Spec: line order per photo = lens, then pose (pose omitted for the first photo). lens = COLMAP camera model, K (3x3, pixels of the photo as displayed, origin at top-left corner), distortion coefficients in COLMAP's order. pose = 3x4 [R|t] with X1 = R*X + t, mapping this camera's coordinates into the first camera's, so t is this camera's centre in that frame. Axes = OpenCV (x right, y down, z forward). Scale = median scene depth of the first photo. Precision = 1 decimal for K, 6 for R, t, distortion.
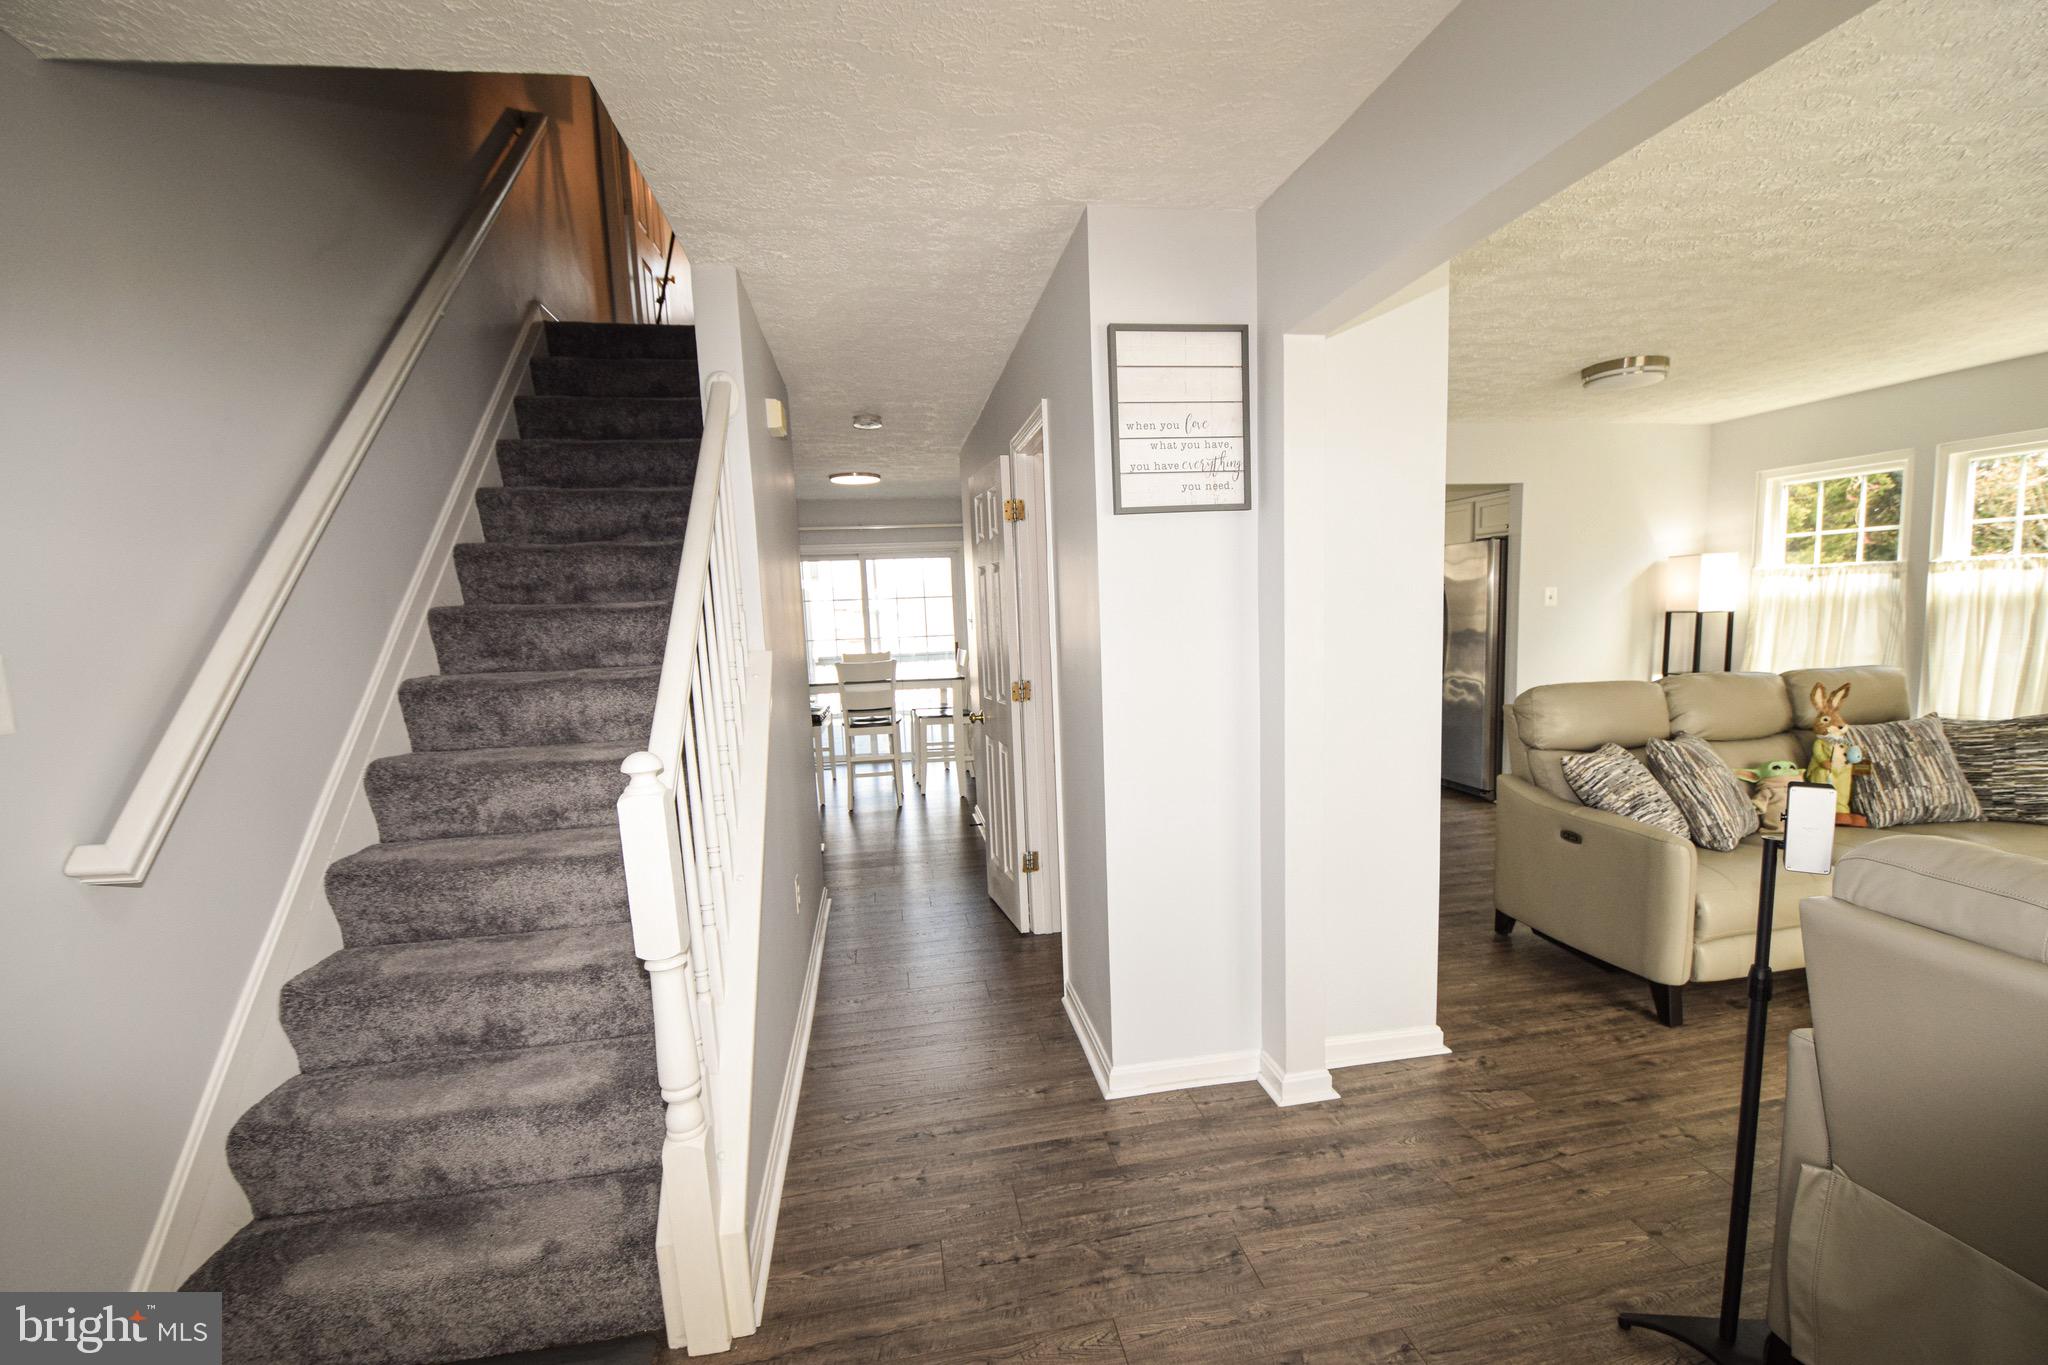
lens RADIAL K [[901.8, 0, 1057.0], [0, 901.8, 719.3], [0, 0, 1]] dist [0.011800, -0.021293]
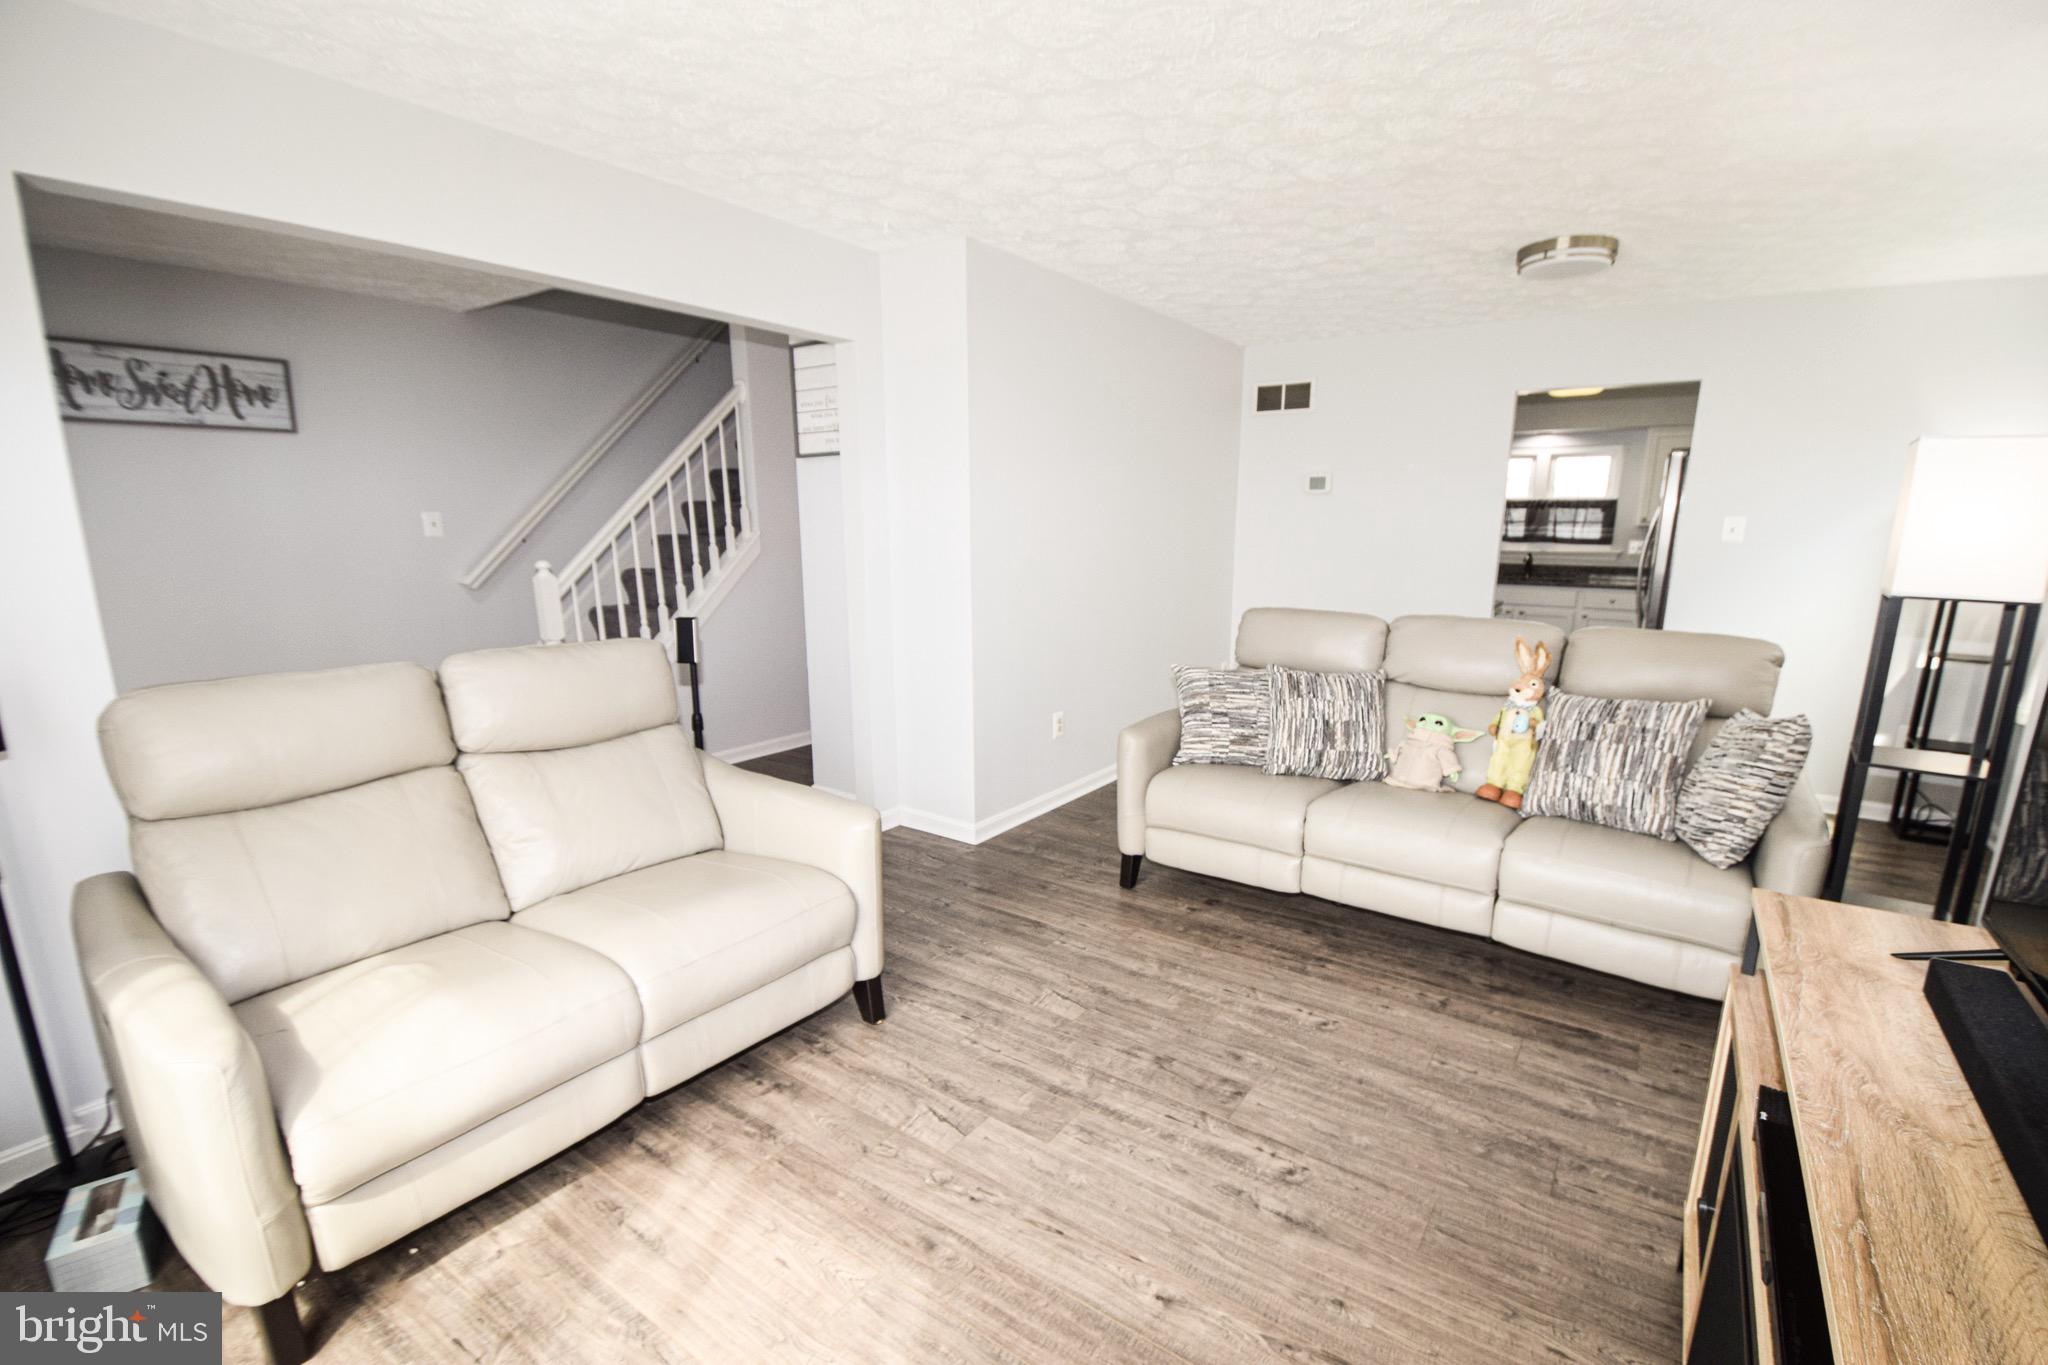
lens RADIAL K [[895.2, 0, 1045.4], [0, 895.2, 718.9], [0, 0, 1]] dist [0.016832, -0.029143]
pose [[0.699586, 0.195088, -0.687401, 1.163847], [-0.120348, 0.980434, 0.155771, -0.044007], [0.704341, -0.026248, 0.709376, 0.075313]]
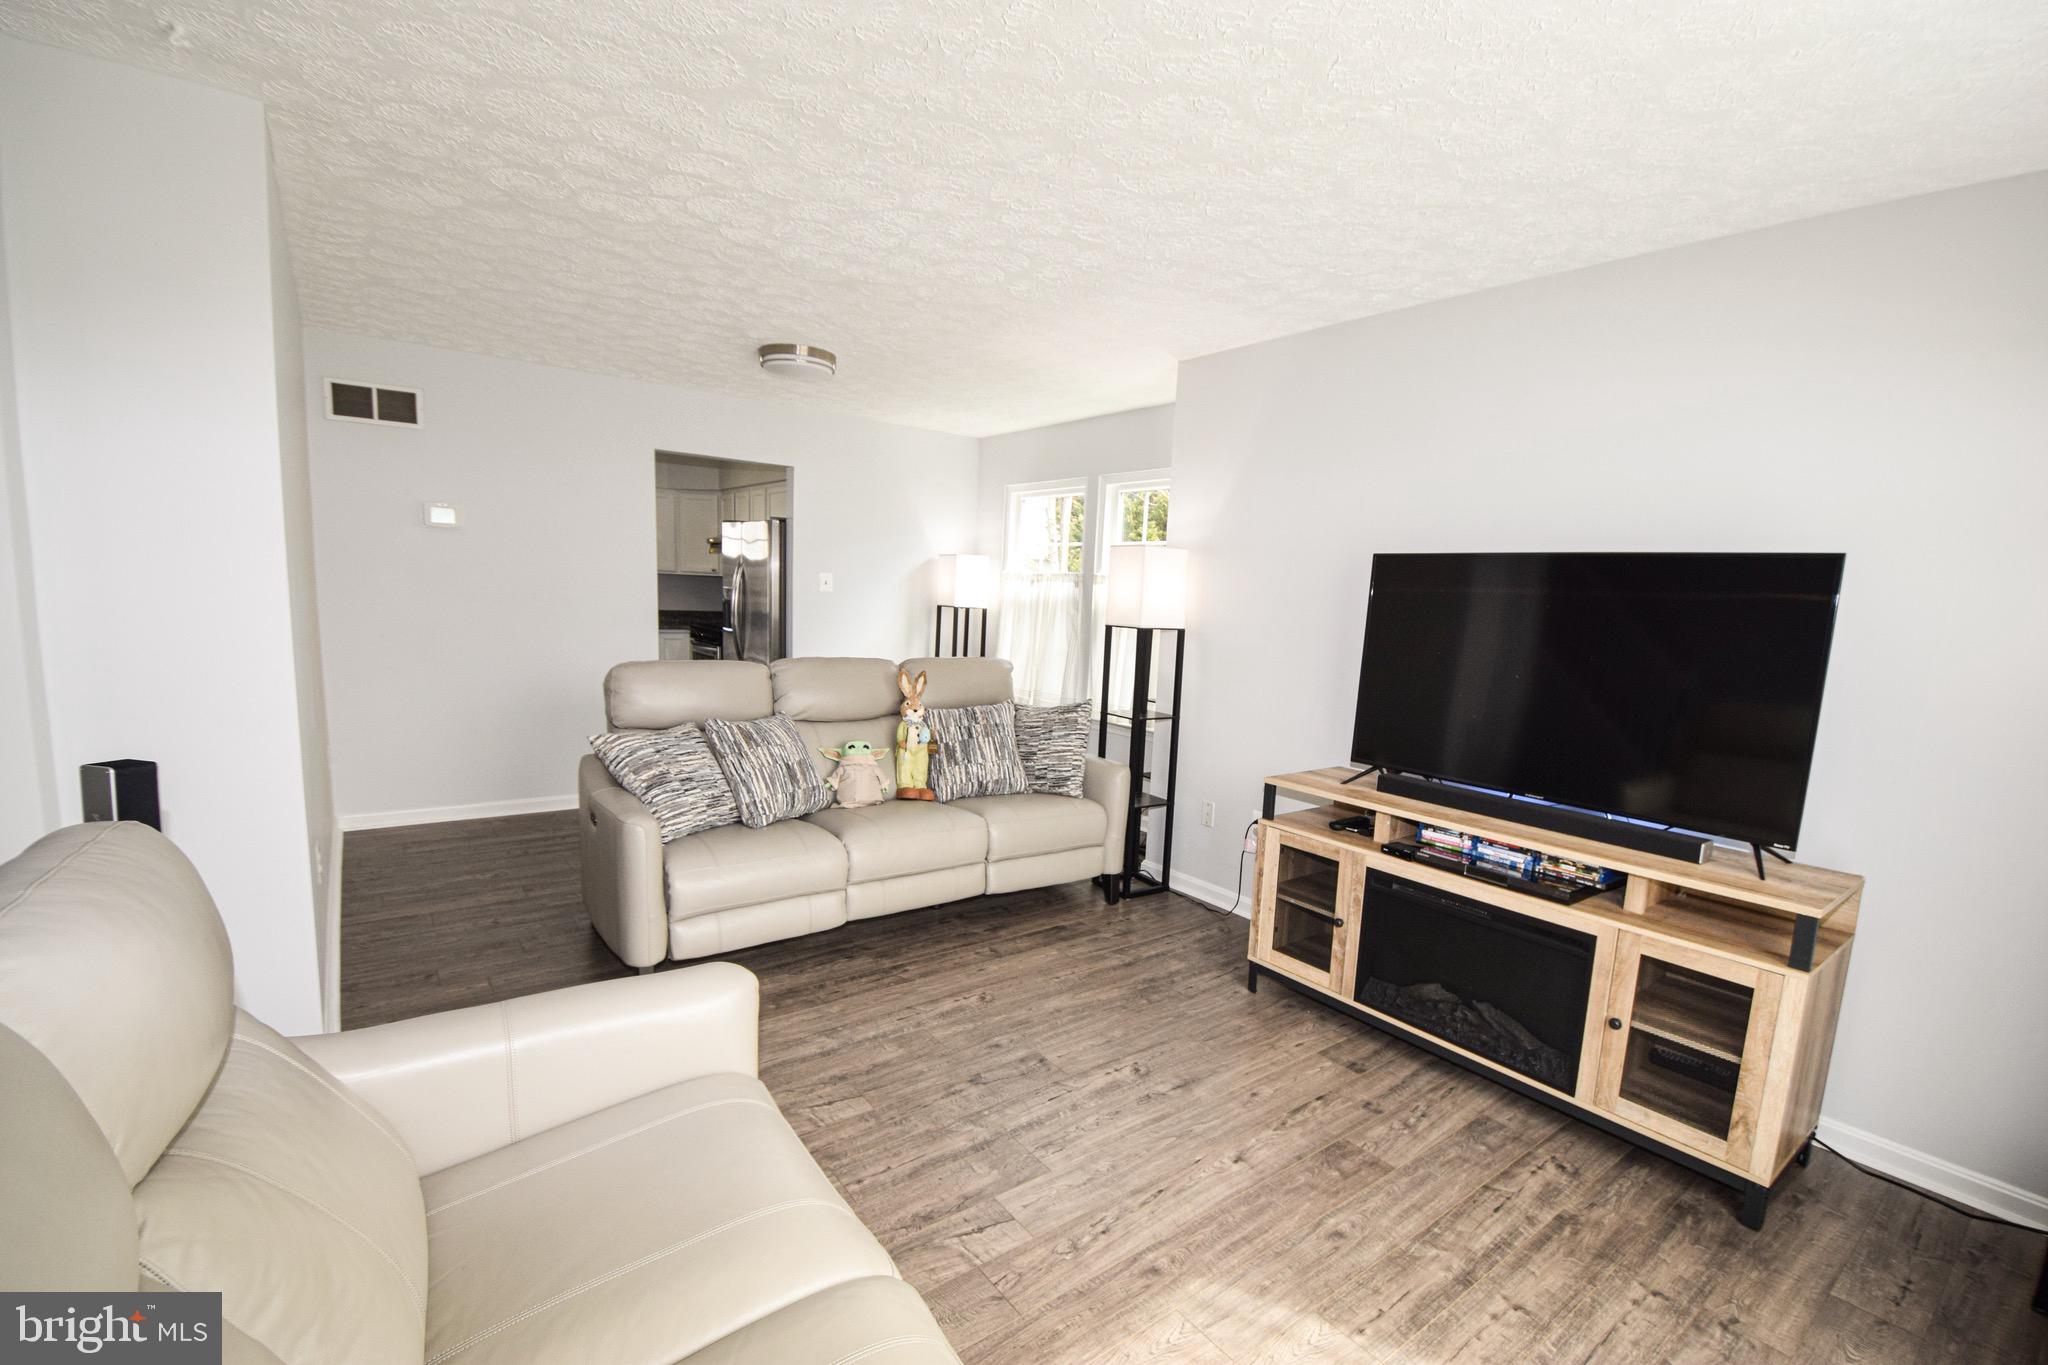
lens RADIAL K [[901.8, 0, 1057.0], [0, 901.8, 719.3], [0, 0, 1]] dist [0.011800, -0.021293]
pose [[0.889599, 0.013812, 0.456533, 0.528118], [-0.022013, 0.999678, 0.012651, 0.002005], [-0.456211, -0.021304, 0.889617, -0.062074]]
